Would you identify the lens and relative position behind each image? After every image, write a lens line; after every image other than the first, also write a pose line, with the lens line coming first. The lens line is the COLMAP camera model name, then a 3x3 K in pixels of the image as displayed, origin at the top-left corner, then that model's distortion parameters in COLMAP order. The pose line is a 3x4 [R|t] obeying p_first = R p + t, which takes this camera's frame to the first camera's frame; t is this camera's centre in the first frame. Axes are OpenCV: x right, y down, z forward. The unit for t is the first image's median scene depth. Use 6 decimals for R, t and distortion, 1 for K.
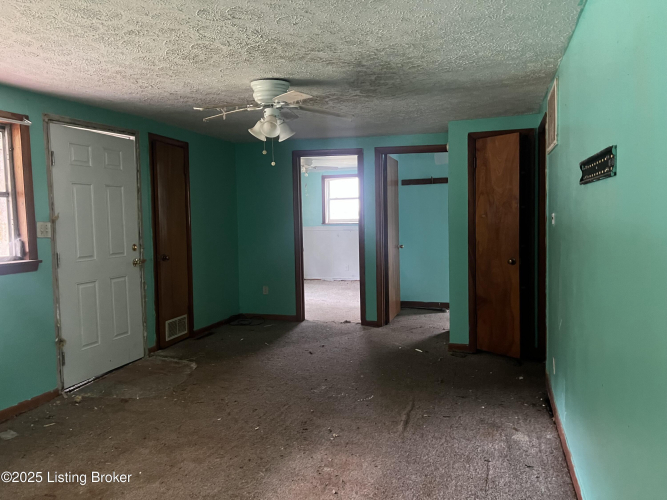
lens RADIAL K [[510.7, 0, 329.3], [0, 510.7, 245.0], [0, 0, 1]] dist [0.024597, -0.023830]
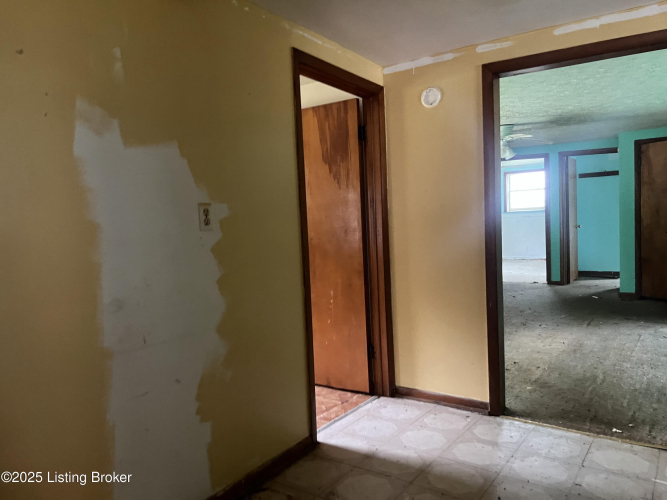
lens RADIAL K [[510.7, 0, 336.9], [0, 510.7, 254.1], [0, 0, 1]] dist [0.024597, -0.023830]
pose [[0.960059, -0.005348, -0.279748, -0.093472], [0.013054, 0.999585, 0.025690, 0.035144], [0.279495, -0.028316, 0.959730, -0.460413]]
